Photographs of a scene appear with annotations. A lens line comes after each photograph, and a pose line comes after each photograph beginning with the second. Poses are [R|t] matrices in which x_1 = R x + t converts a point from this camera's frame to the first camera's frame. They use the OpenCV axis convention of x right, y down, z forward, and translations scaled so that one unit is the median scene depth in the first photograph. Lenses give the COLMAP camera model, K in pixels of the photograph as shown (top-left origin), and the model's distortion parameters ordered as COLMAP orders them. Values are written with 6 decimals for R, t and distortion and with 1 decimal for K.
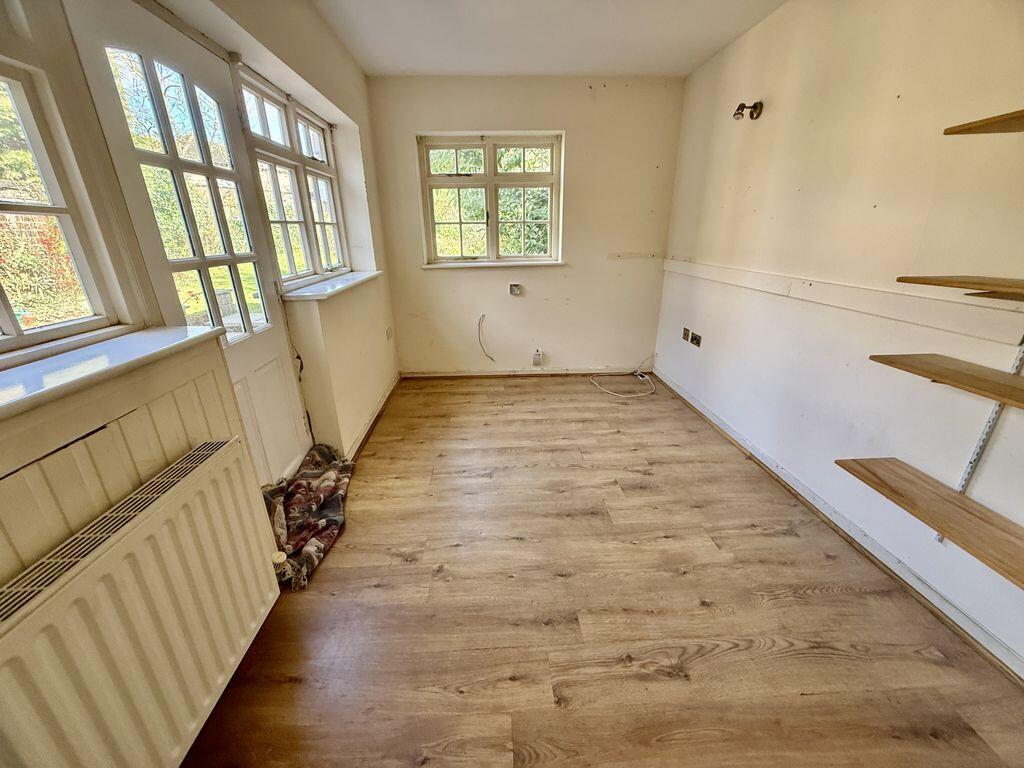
lens RADIAL K [[407.4, 0, 510.8], [0, 407.4, 383.0], [0, 0, 1]] dist [0.001055, -0.000564]
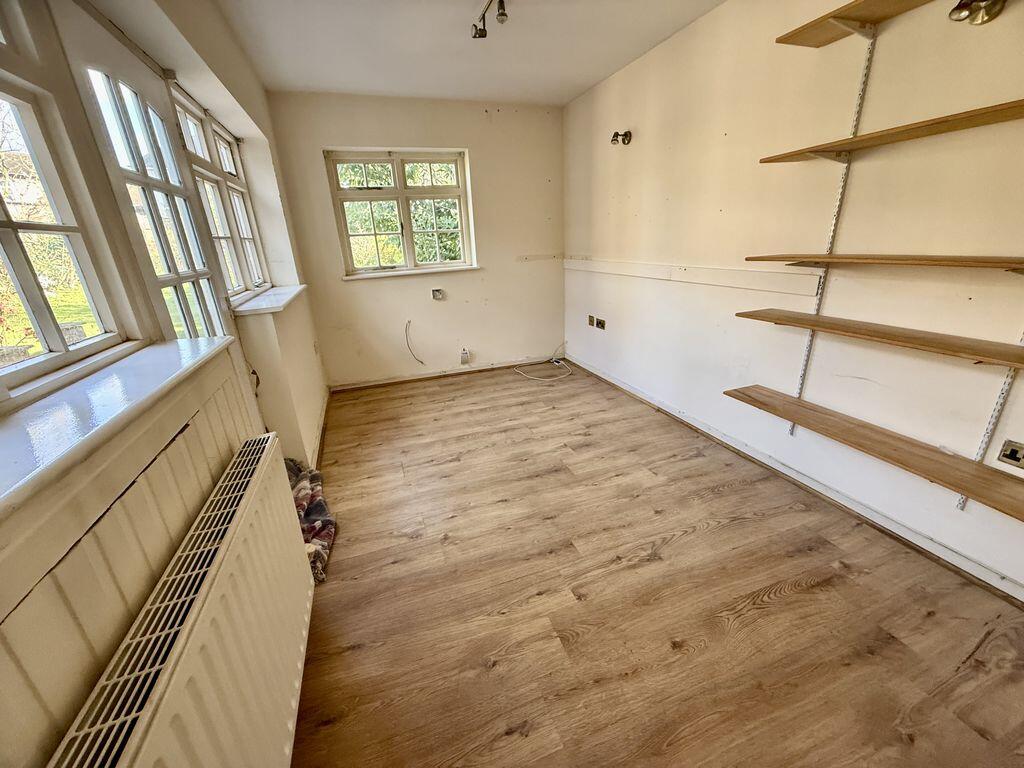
lens RADIAL K [[407.4, 0, 511.0], [0, 407.4, 382.6], [0, 0, 1]] dist [0.001055, -0.000564]
pose [[0.957470, -0.128278, 0.258448, -0.205405], [0.134037, 0.990965, -0.004712, 0.055297], [-0.255508, 0.039154, 0.966014, -0.128301]]
